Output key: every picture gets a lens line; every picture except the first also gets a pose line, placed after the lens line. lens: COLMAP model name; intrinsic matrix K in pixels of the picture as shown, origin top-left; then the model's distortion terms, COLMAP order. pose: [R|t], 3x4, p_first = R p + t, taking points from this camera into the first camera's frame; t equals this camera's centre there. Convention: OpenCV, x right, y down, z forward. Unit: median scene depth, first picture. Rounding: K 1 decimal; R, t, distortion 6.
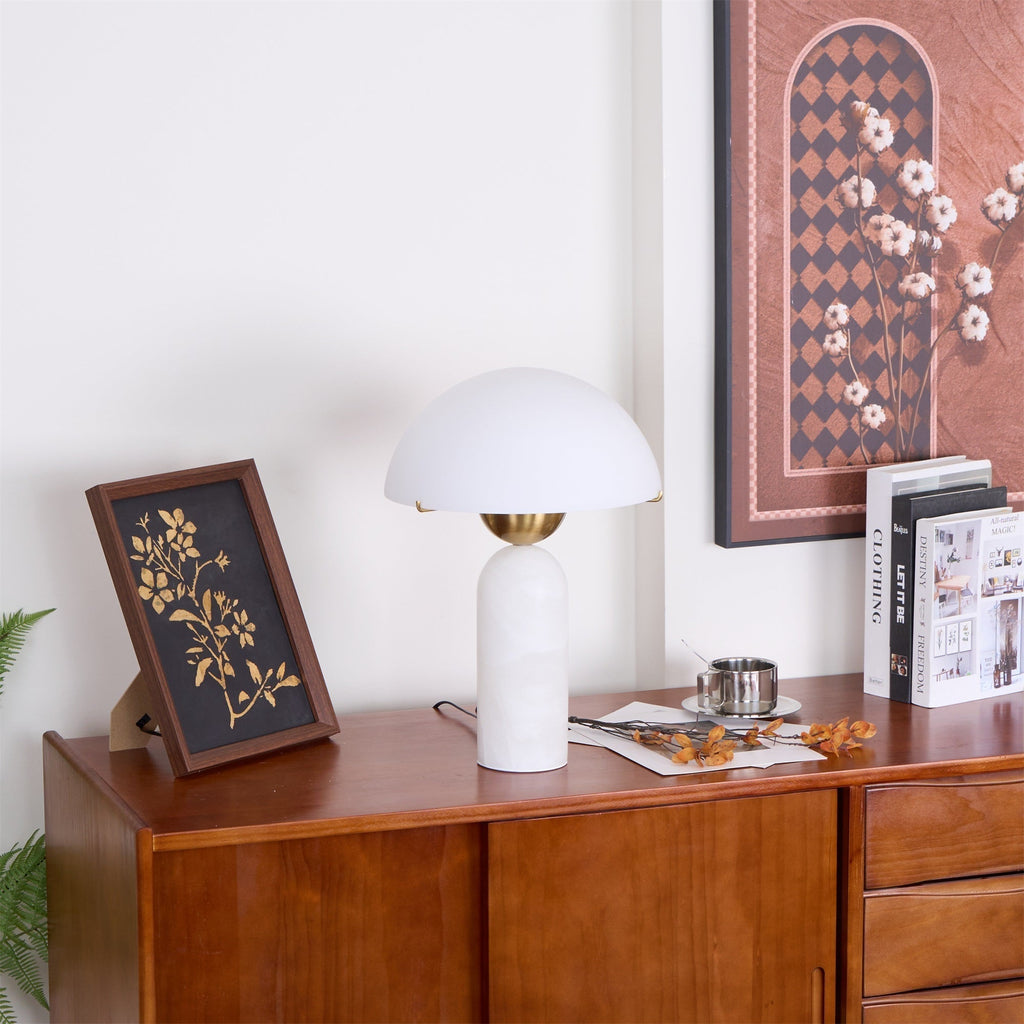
lens RADIAL K [[3342.7, 0, 509.9], [0, 3342.7, 509.1], [0, 0, 1]] dist [-0.007331, 0.192478]
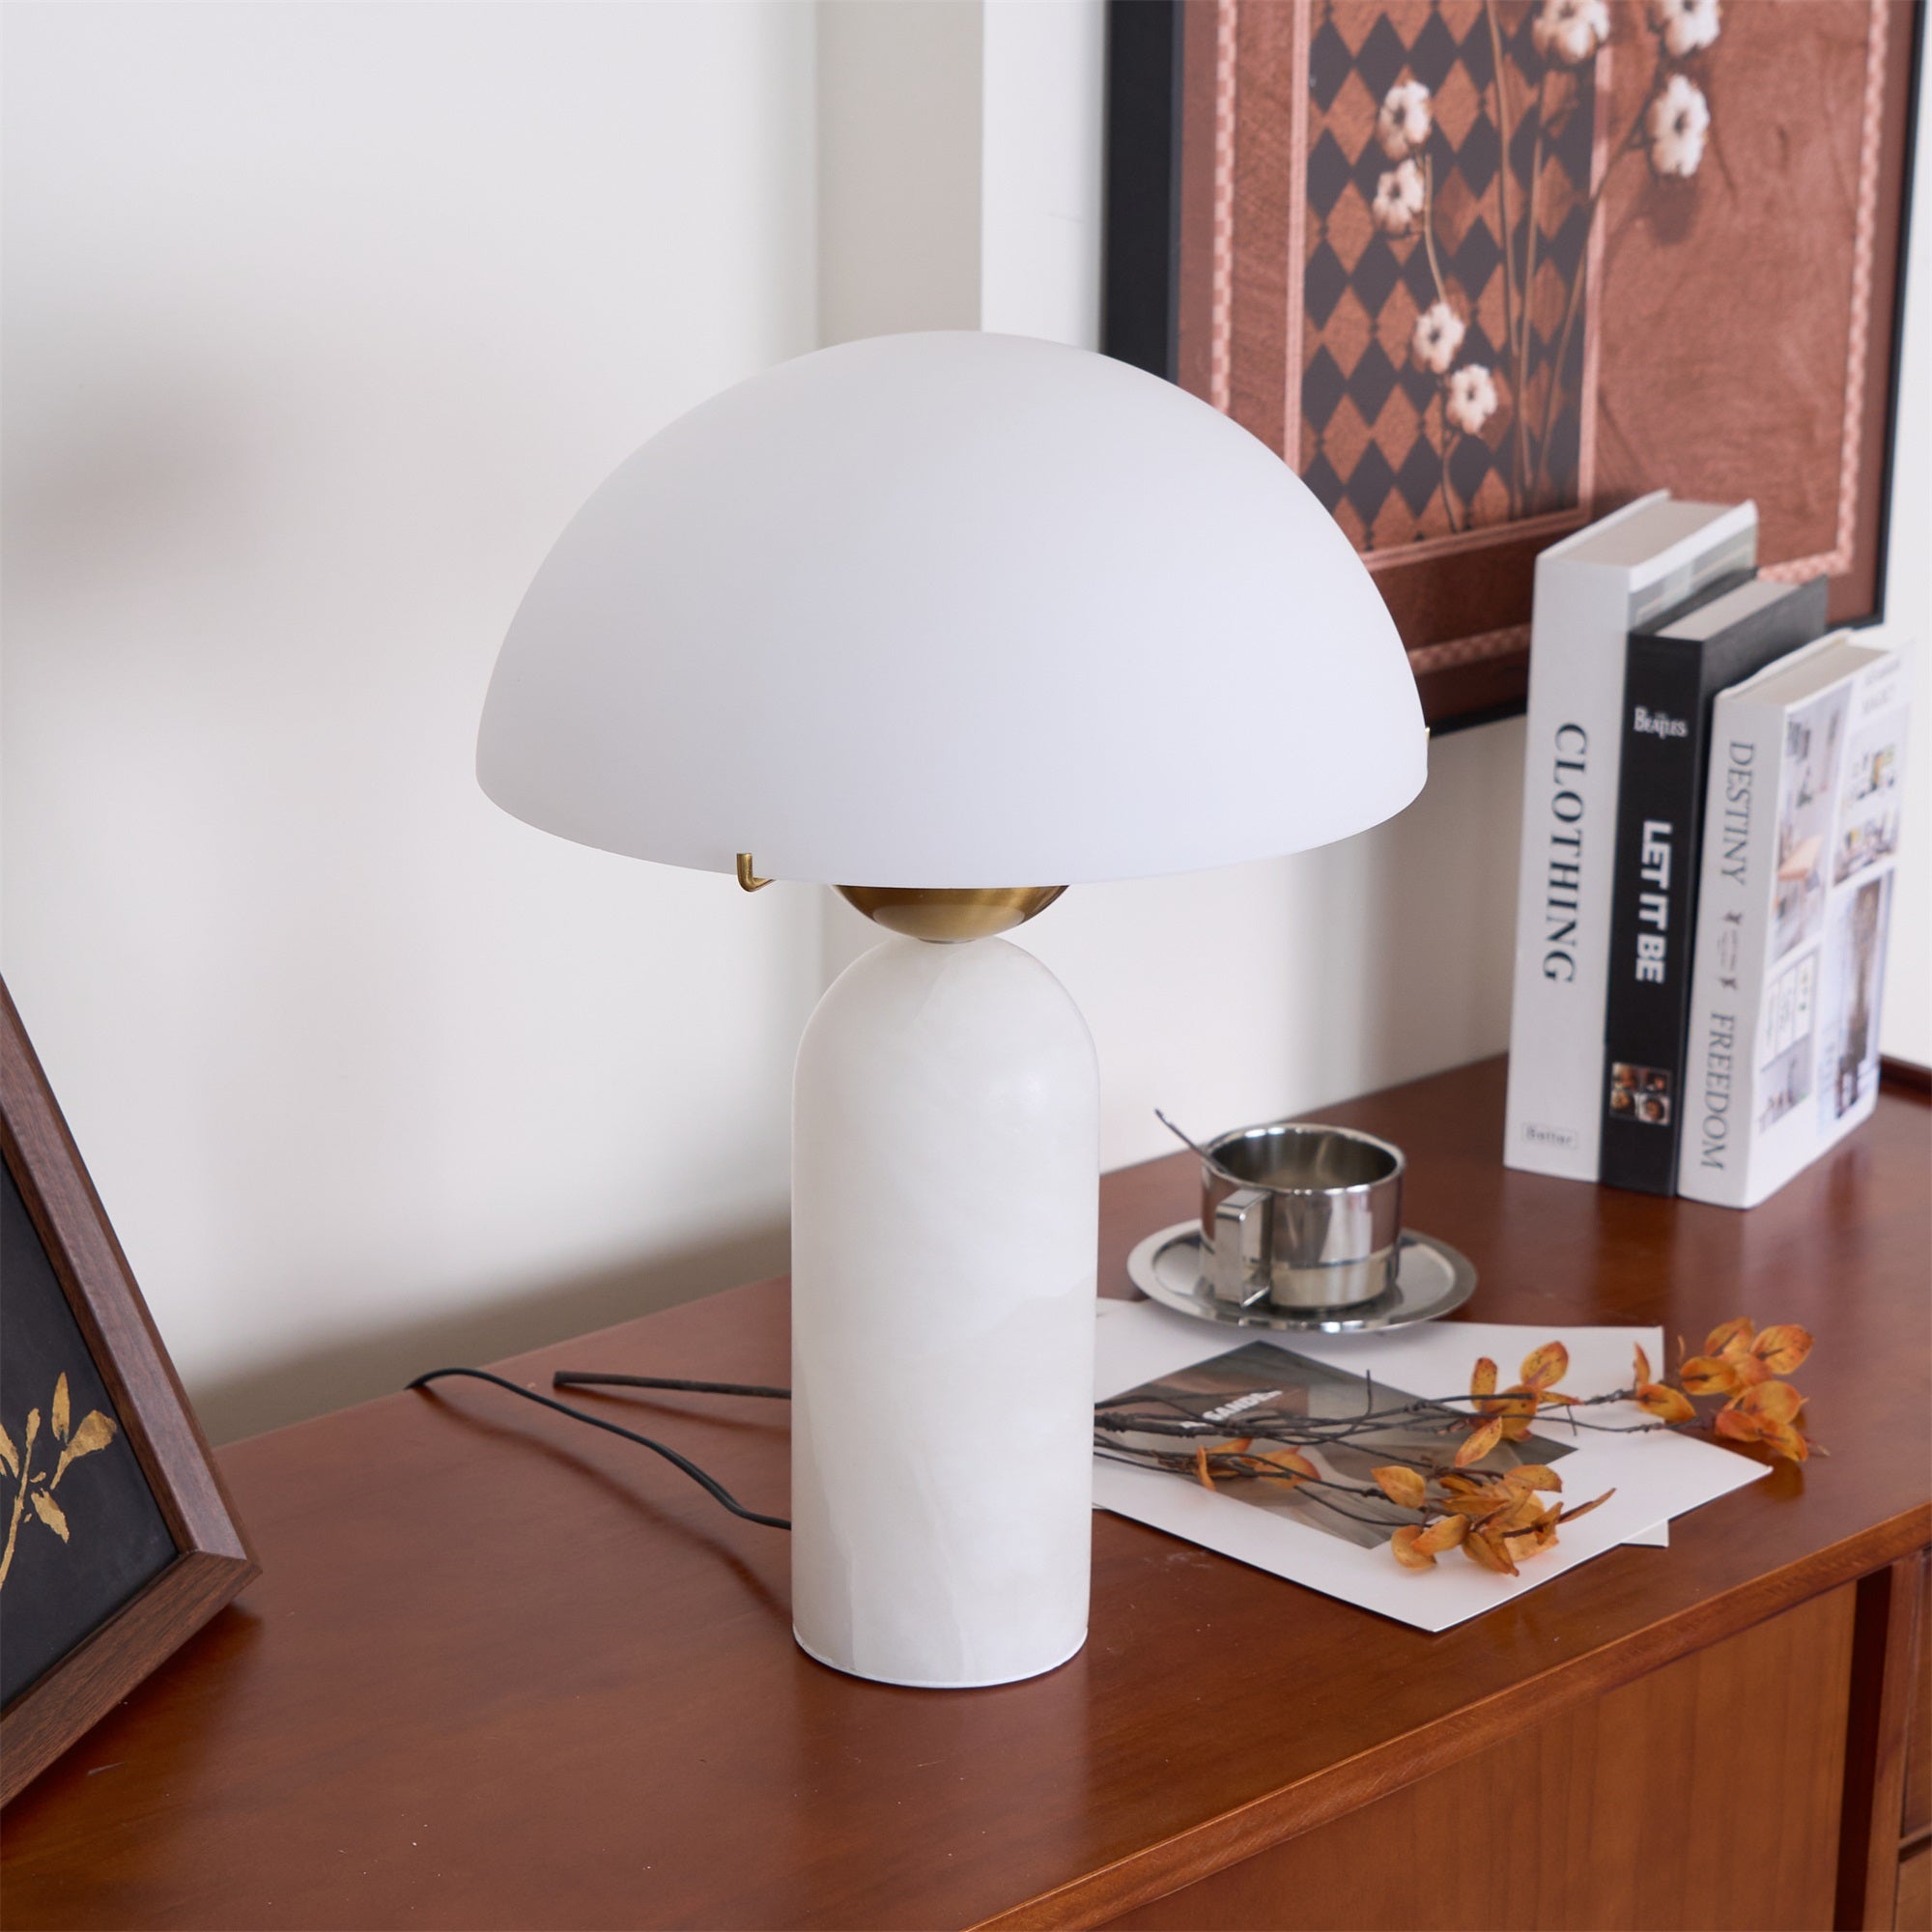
lens RADIAL K [[4541.1, 0, 973.2], [0, 4541.1, 970.1], [0, 0, 1]] dist [-0.009330, 0.280206]
pose [[0.919102, -0.099896, 0.381145, -0.135590], [0.048473, 0.988646, 0.142231, -0.039923], [-0.391026, -0.112250, 0.913509, 0.579234]]
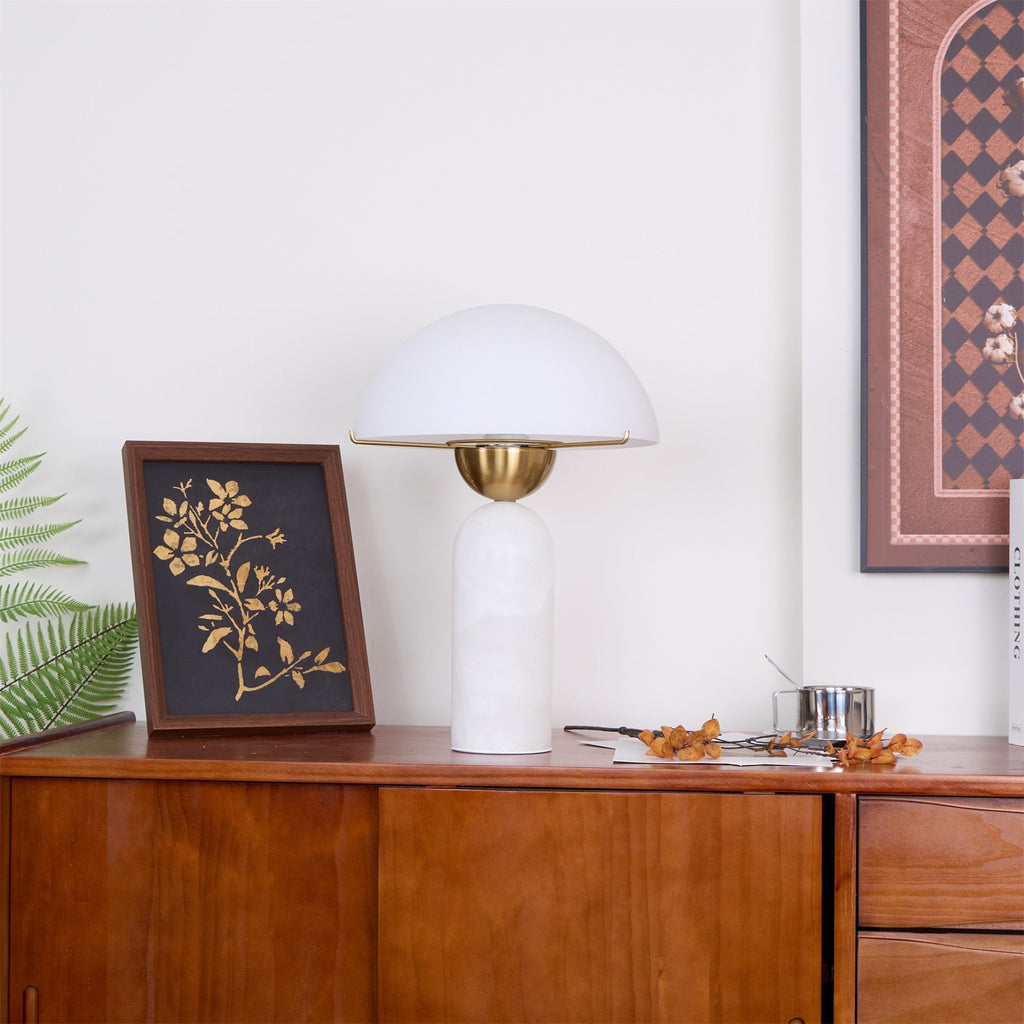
lens RADIAL K [[2326.8, 0, 518.0], [0, 2326.8, 513.1], [0, 0, 1]] dist [-0.002811, 0.054226]
pose [[0.890924, 0.004615, -0.454128, 0.267313], [-0.086003, 0.983569, -0.158728, 0.103409], [0.445934, 0.180471, 0.876683, 0.415485]]
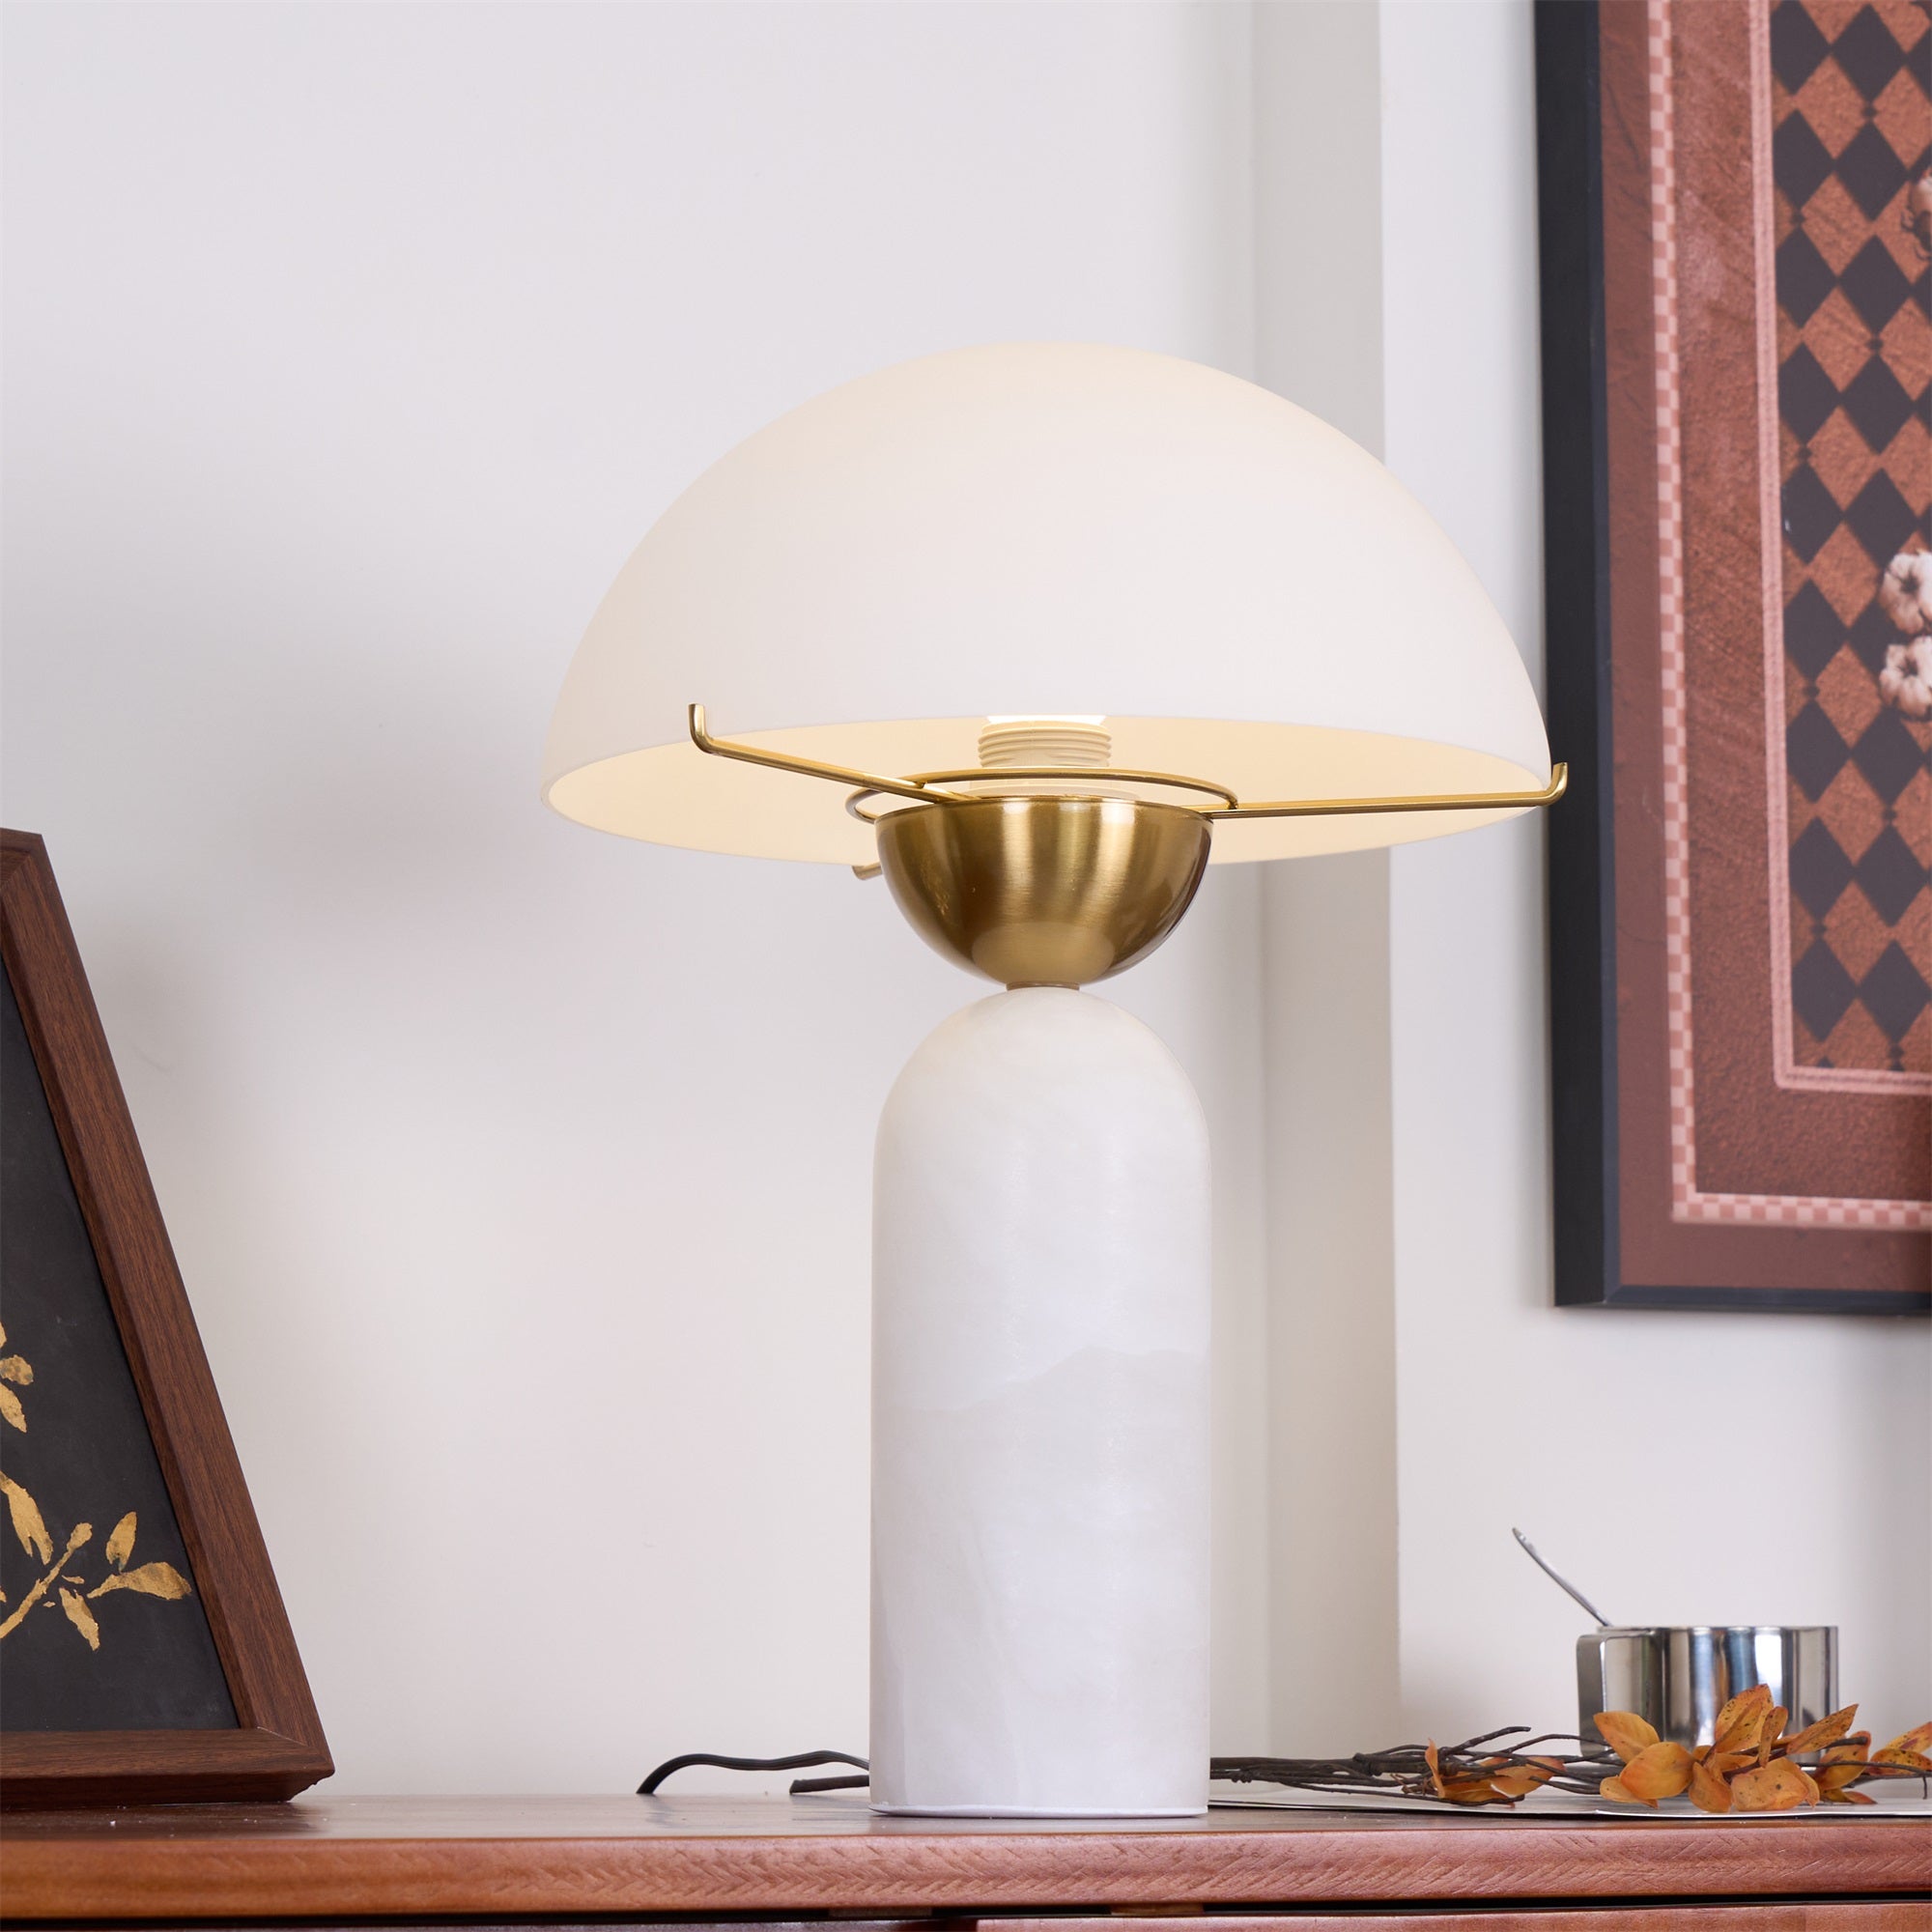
lens RADIAL K [[5945.3, 0, 940.3], [0, 5945.3, 969.0], [0, 0, 1]] dist [-0.031037, 0.414514]
pose [[0.995024, 0.019950, 0.097619, -0.047763], [0.008002, 0.960584, -0.277876, 0.132045], [-0.099315, 0.277274, 0.955644, 0.491453]]
